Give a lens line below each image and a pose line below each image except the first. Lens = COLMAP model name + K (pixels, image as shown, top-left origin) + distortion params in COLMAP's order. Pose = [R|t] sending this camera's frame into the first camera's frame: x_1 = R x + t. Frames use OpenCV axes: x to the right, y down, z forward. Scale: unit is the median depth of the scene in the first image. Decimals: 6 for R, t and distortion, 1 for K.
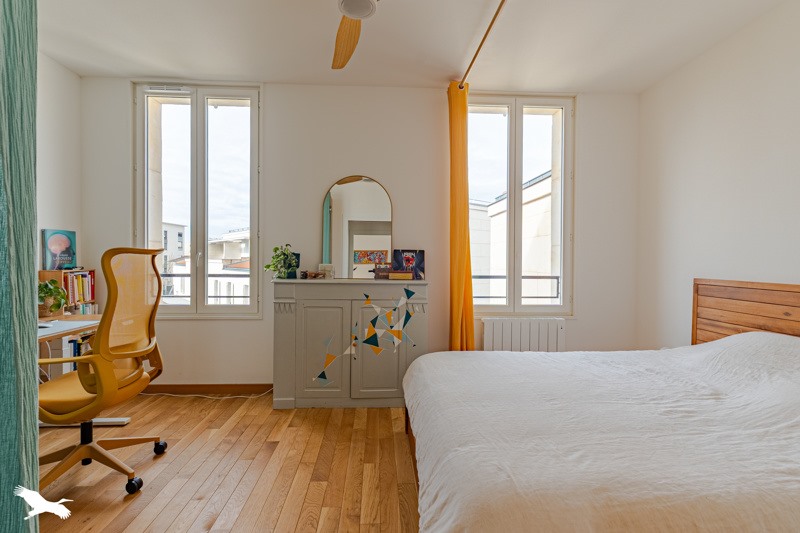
lens RADIAL K [[387.7, 0, 400.8], [0, 387.7, 267.0], [0, 0, 1]] dist [-0.001068, -0.000090]
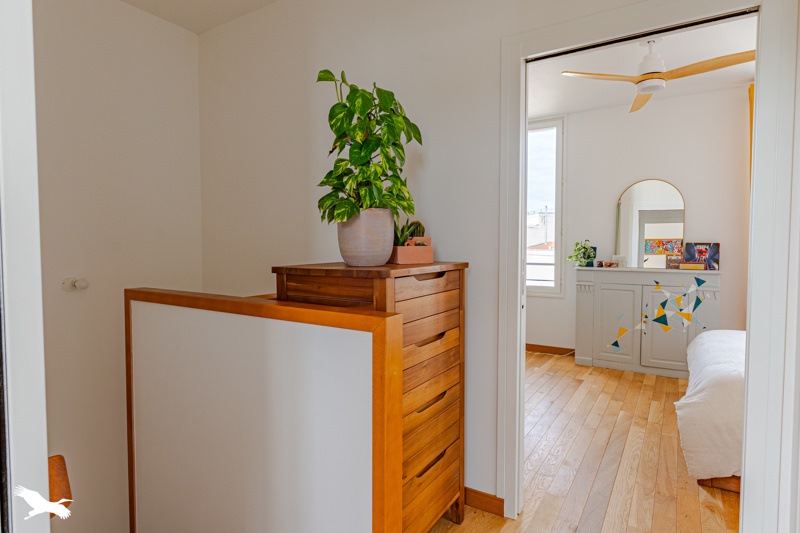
lens RADIAL K [[449.2, 0, 399.3], [0, 449.2, 262.5], [0, 0, 1]] dist [0.000317, 0.000838]
pose [[0.813919, 0.013260, -0.580827, 0.068835], [-0.006312, 0.999882, 0.013982, -0.000999], [0.580944, -0.007714, 0.813907, -0.585060]]
